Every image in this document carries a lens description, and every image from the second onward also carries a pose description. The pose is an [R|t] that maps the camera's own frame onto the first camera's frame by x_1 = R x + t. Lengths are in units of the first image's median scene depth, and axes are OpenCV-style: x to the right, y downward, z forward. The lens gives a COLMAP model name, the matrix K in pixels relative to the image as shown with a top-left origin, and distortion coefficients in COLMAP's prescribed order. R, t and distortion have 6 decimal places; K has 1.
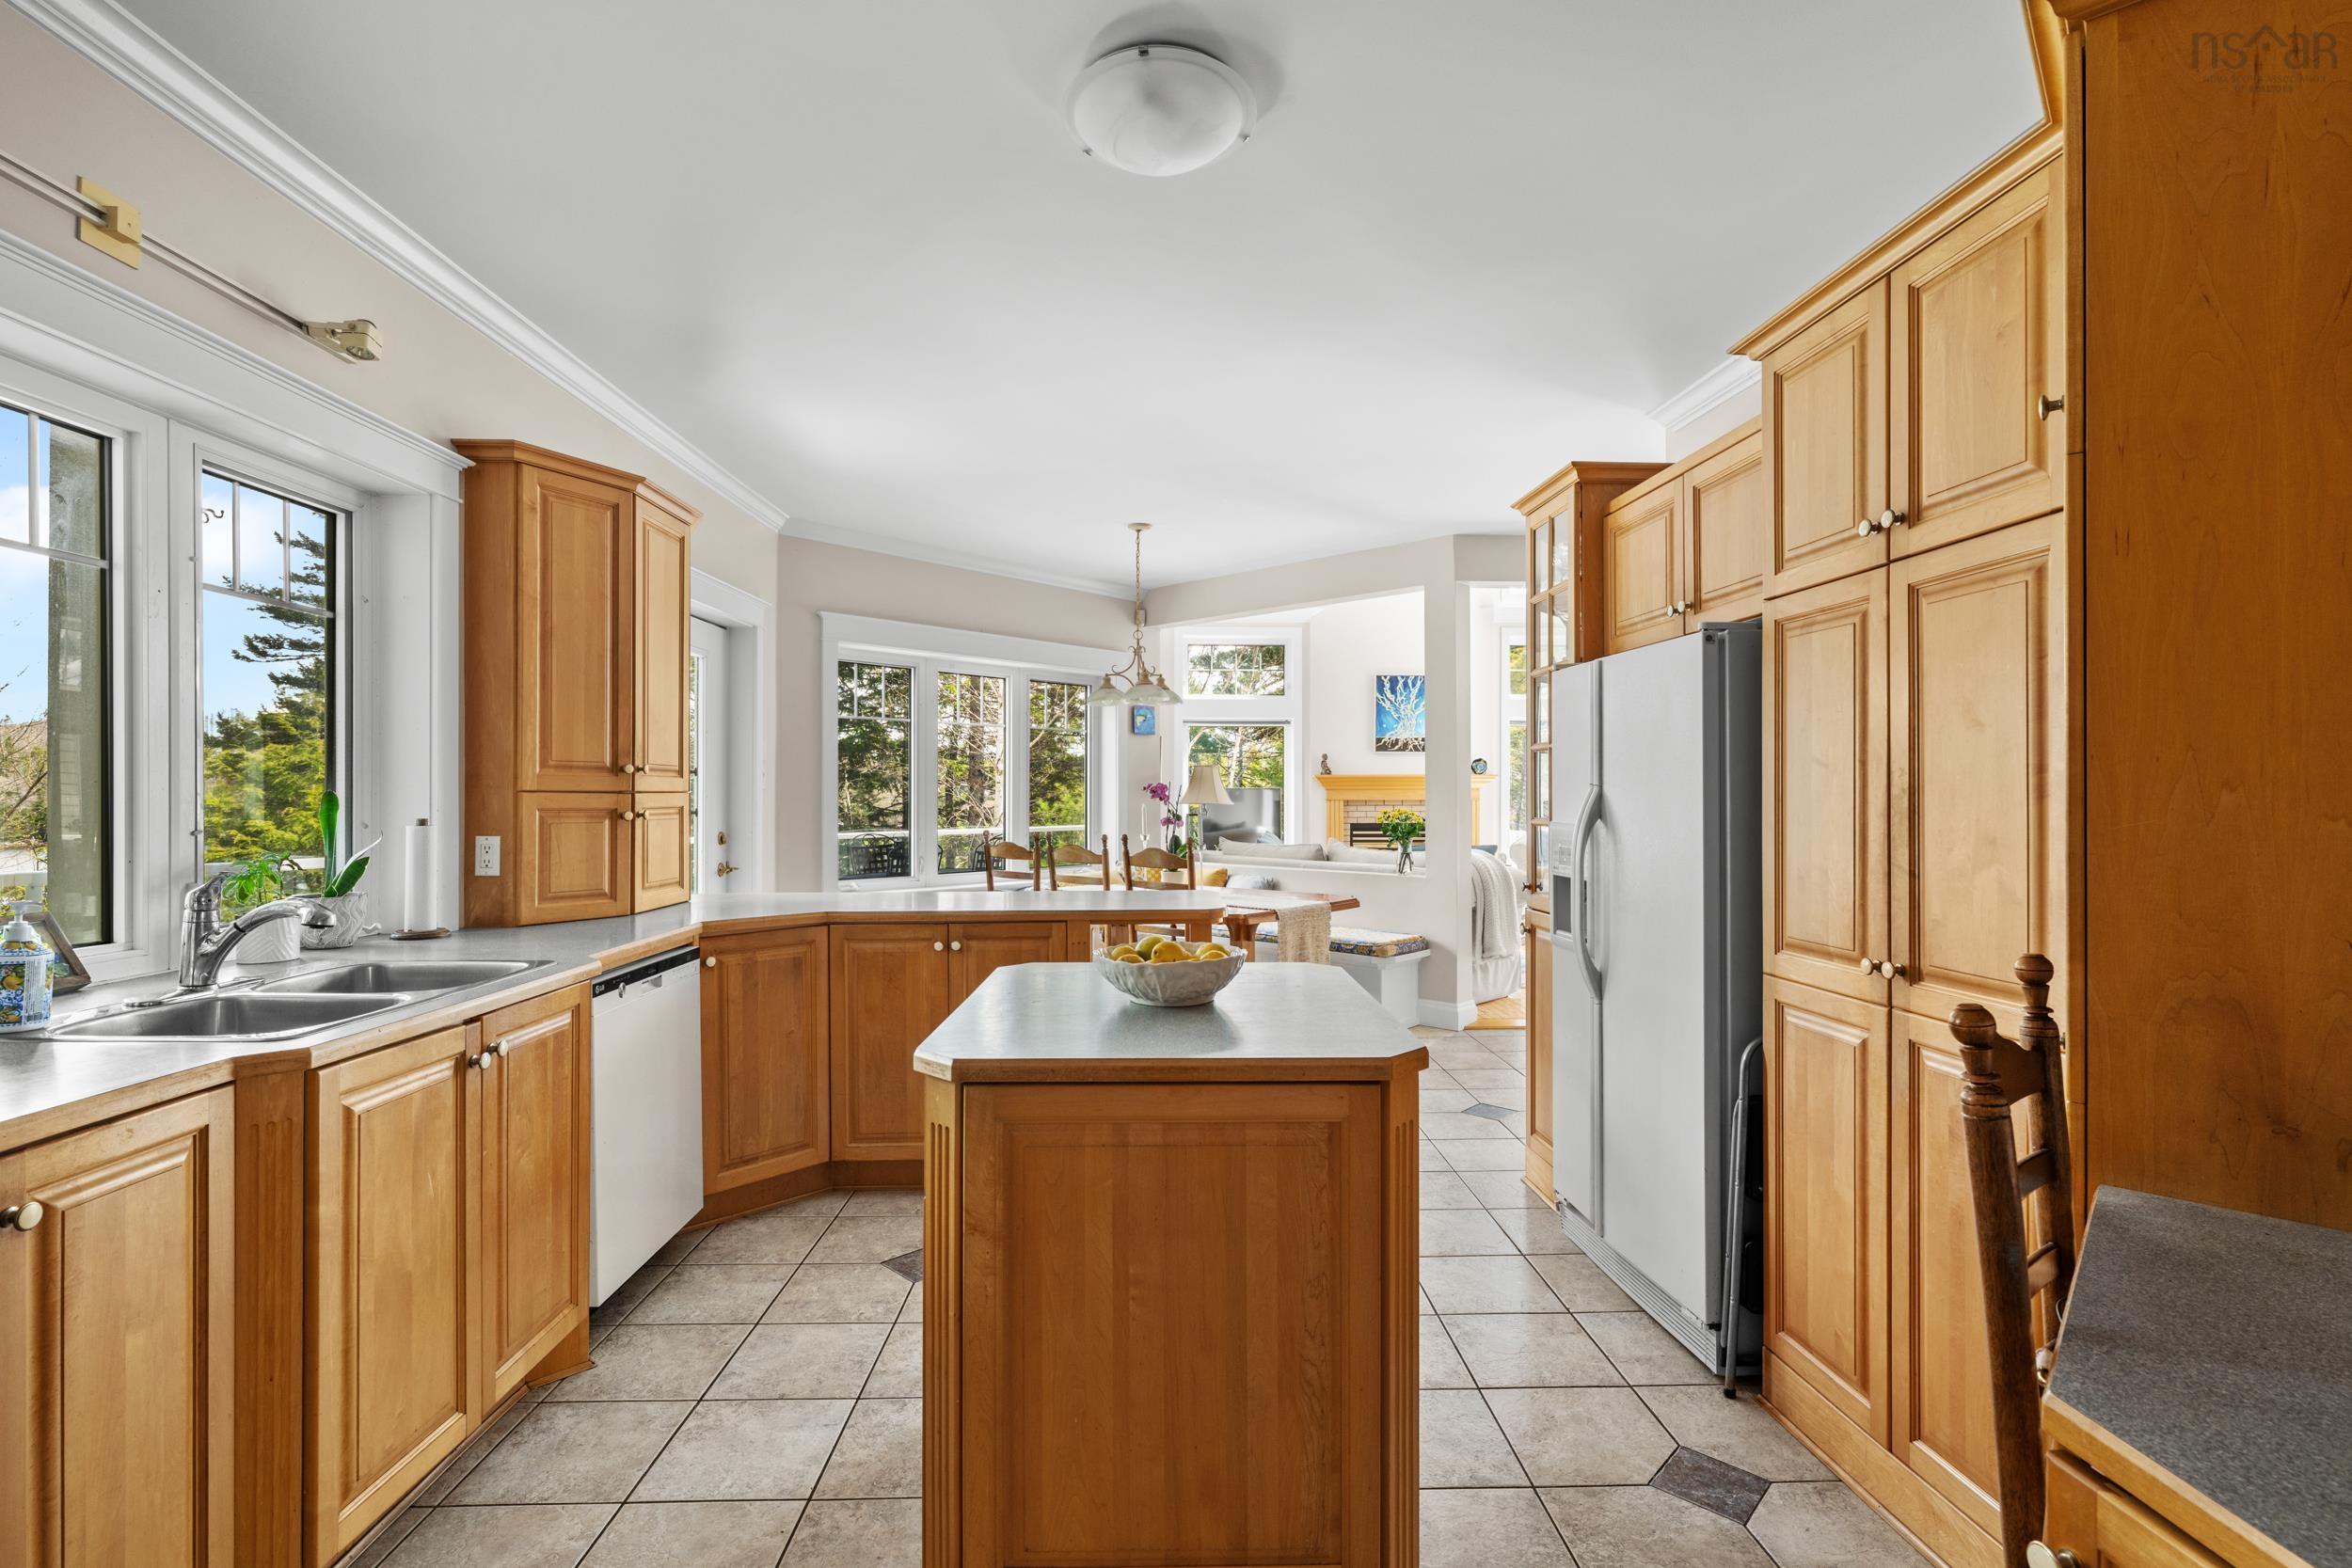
lens RADIAL K [[1052.4, 0, 1175.2], [0, 1052.4, 789.0], [0, 0, 1]] dist [0.002817, 0.000129]
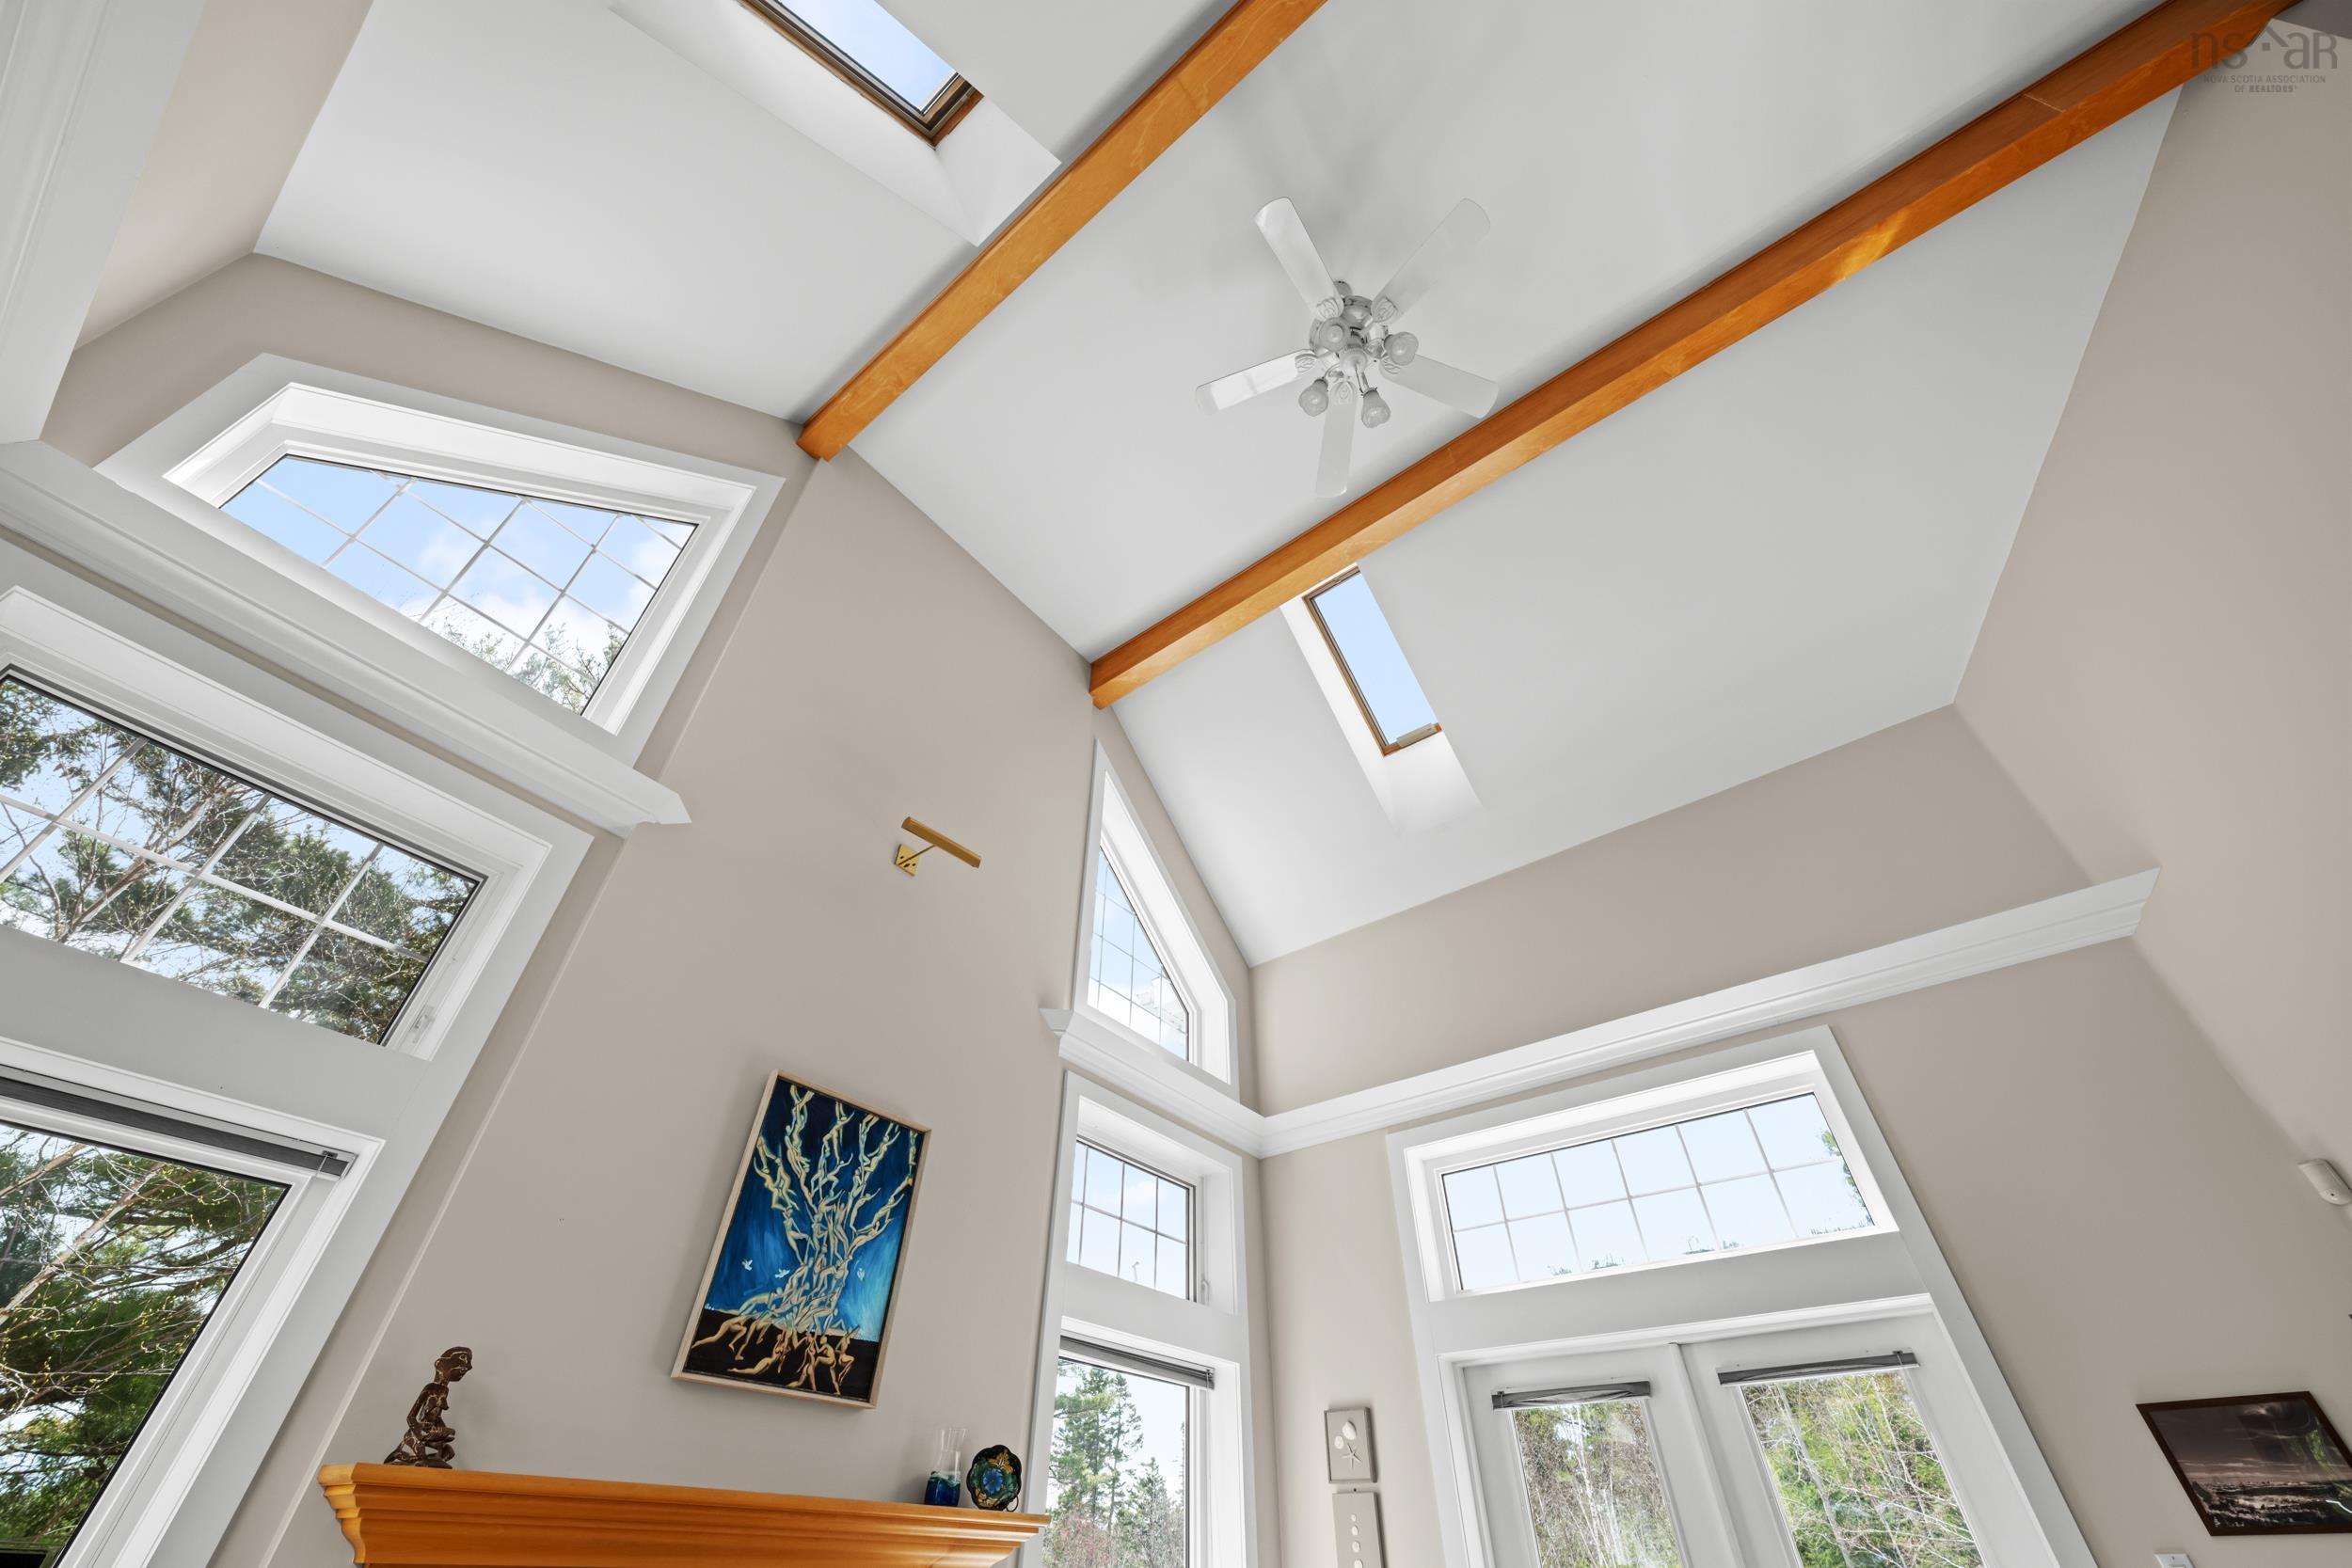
lens RADIAL K [[928.1, 0, 1182.8], [0, 928.1, 792.4], [0, 0, 1]] dist [-0.000057, 0.000001]
pose [[0.634698, 0.505576, 0.584423, 0.069146], [-0.001069, 0.756854, -0.653583, 0.003518], [-0.772759, 0.414203, 0.480914, 0.749359]]
